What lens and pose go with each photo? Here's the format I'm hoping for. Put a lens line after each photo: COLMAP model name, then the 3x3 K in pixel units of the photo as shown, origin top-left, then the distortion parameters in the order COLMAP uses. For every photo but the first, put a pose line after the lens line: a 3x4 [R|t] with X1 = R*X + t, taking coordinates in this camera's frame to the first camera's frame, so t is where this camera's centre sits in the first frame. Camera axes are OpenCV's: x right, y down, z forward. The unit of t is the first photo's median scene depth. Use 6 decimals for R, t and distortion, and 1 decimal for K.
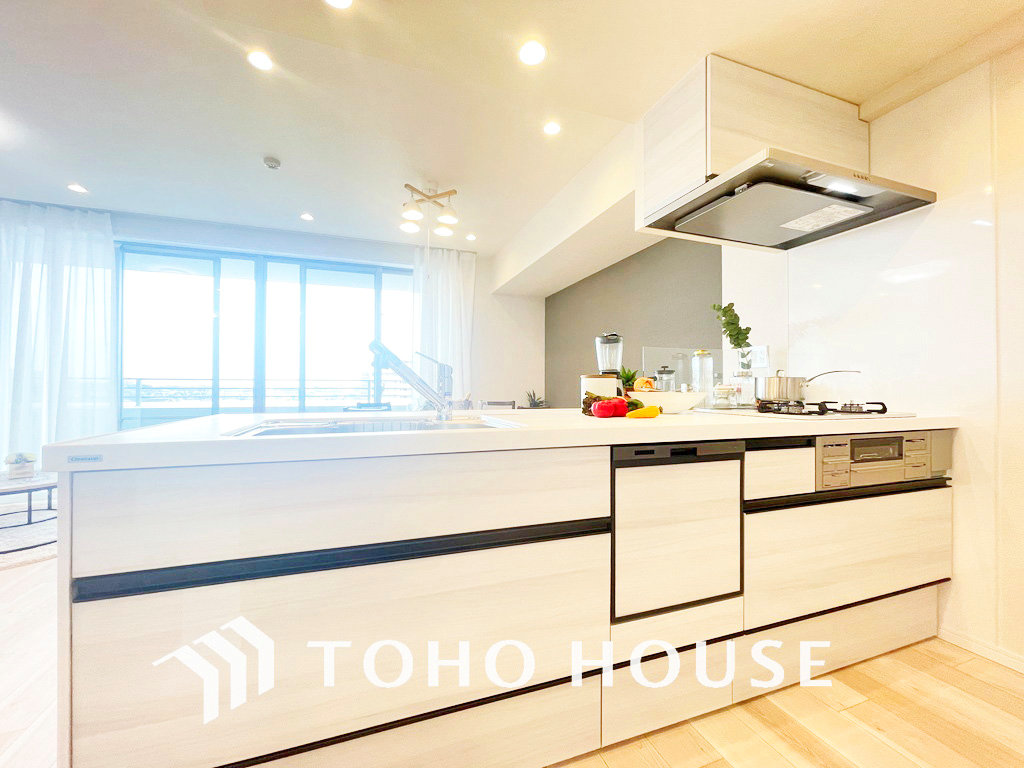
lens RADIAL K [[413.2, 0, 506.4], [0, 413.2, 382.4], [0, 0, 1]] dist [-0.001040, -0.000095]
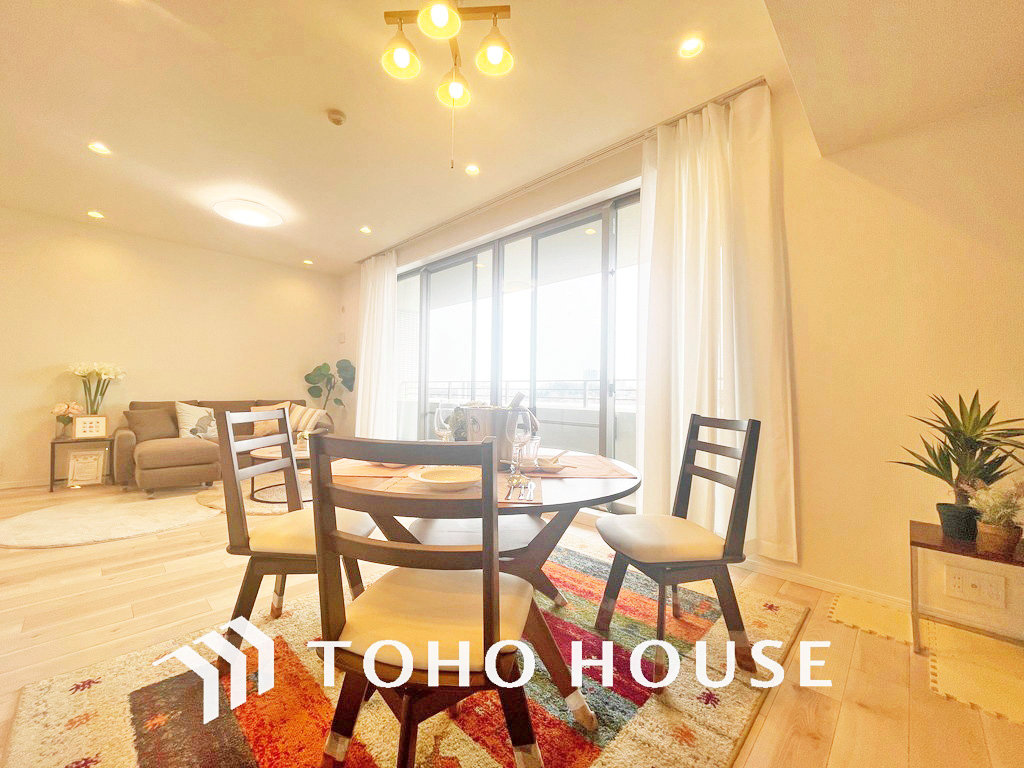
lens RADIAL K [[410.6, 0, 508.9], [0, 410.6, 386.6], [0, 0, 1]] dist [-0.000794, -0.000020]
pose [[0.442257, -0.005549, -0.896871, 0.577175], [0.004745, 0.999981, -0.003847, 0.046810], [0.896876, -0.002555, 0.442275, 1.597445]]
